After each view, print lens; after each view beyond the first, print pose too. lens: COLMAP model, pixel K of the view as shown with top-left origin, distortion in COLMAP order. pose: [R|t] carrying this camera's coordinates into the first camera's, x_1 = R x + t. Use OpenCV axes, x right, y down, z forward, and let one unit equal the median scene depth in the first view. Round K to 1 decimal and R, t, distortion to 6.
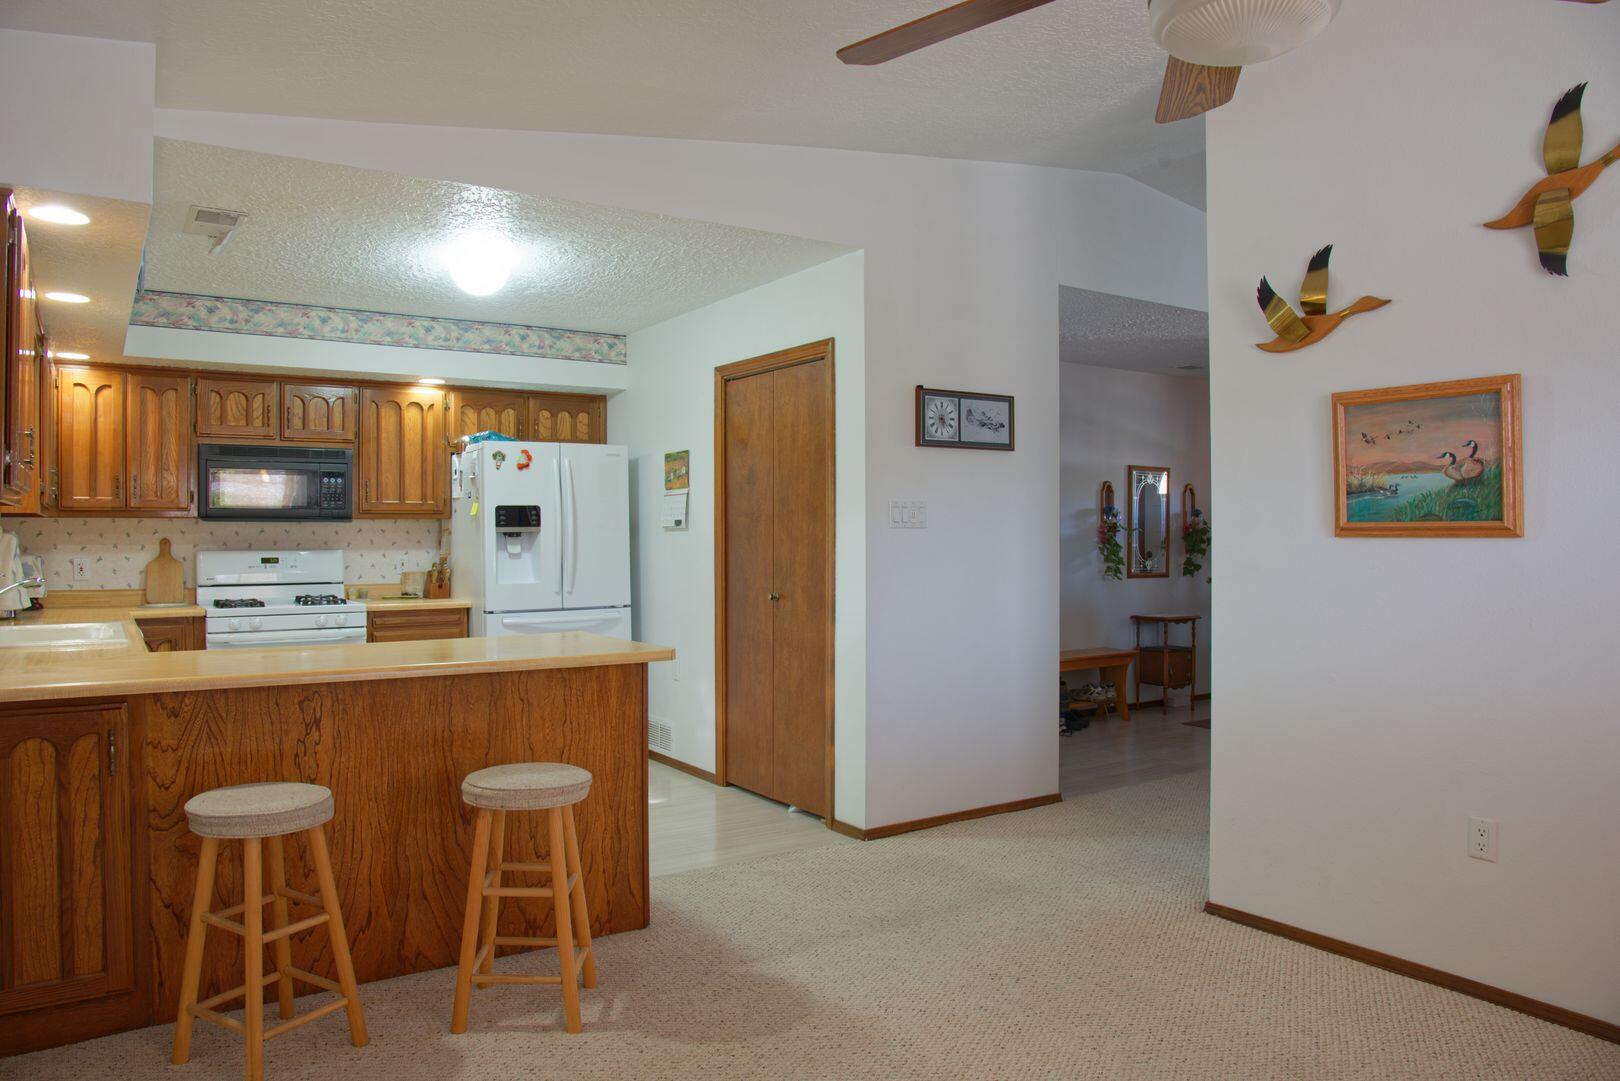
lens RADIAL K [[1111.9, 0, 809.1], [0, 1111.9, 540.6], [0, 0, 1]] dist [-0.097828, 0.031692]
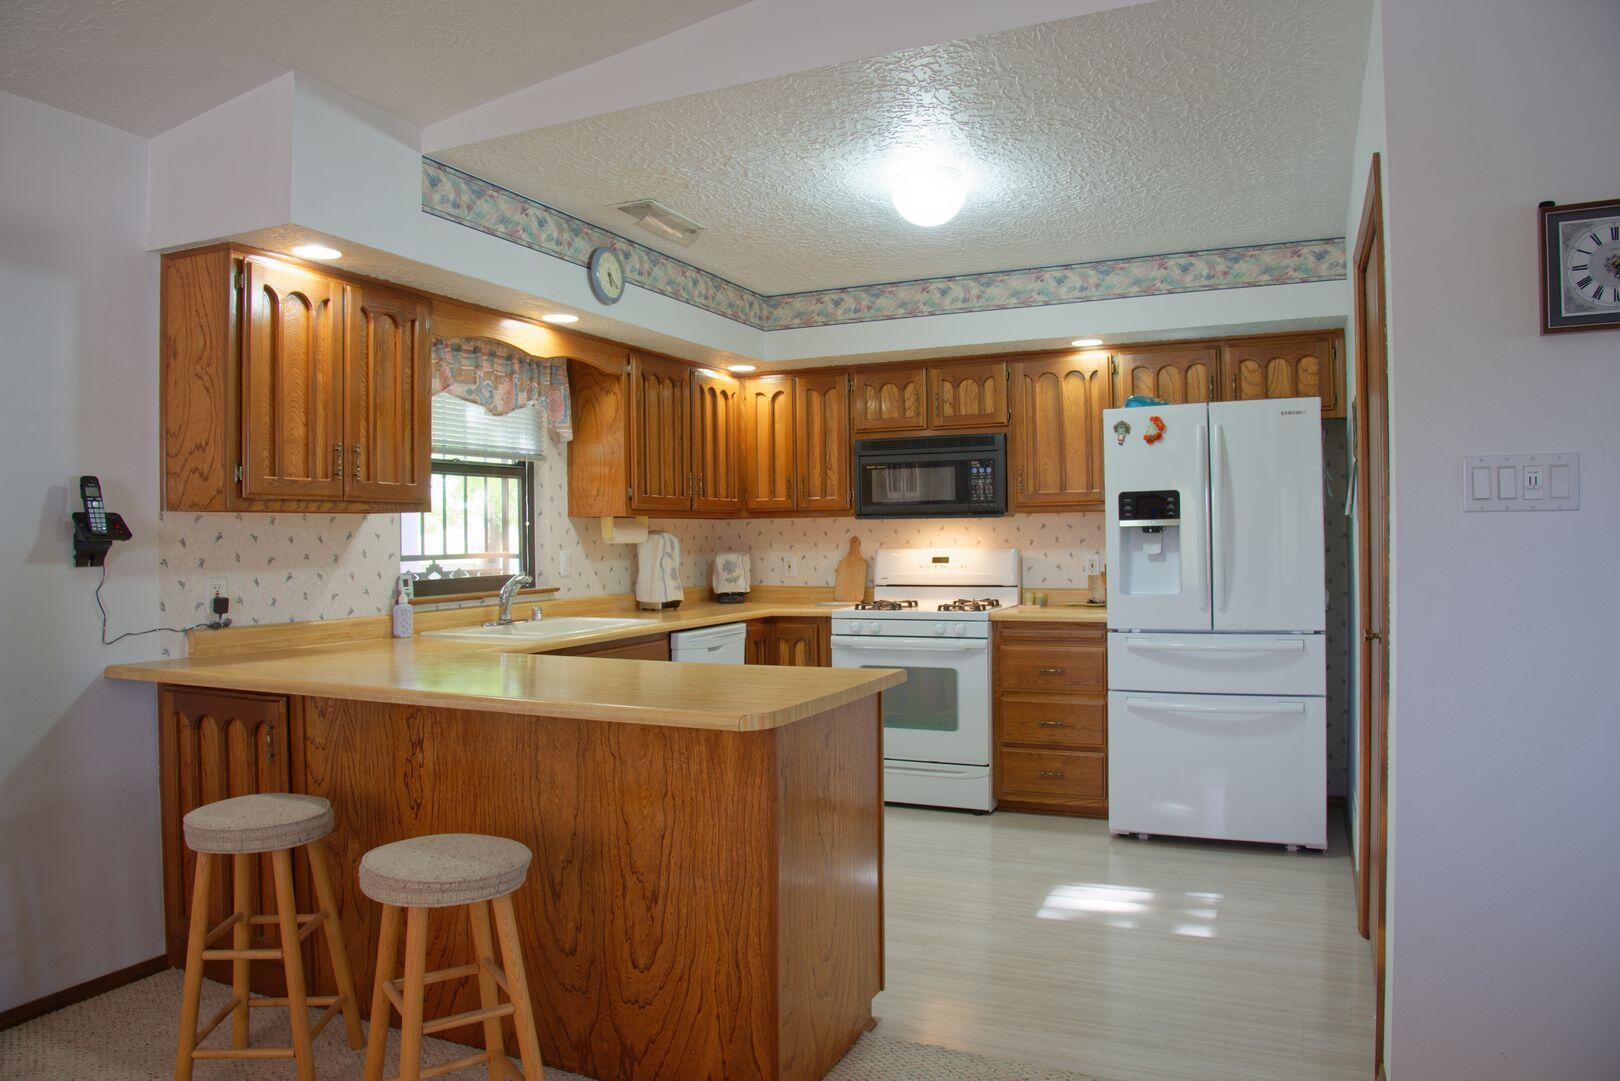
lens RADIAL K [[1111.9, 0, 806.2], [0, 1111.9, 539.2], [0, 0, 1]] dist [-0.097828, 0.031692]
pose [[0.522007, -0.002547, -0.852937, 0.269792], [0.007232, 0.999973, 0.001440, -0.001731], [0.852910, -0.006920, 0.522011, 0.428848]]
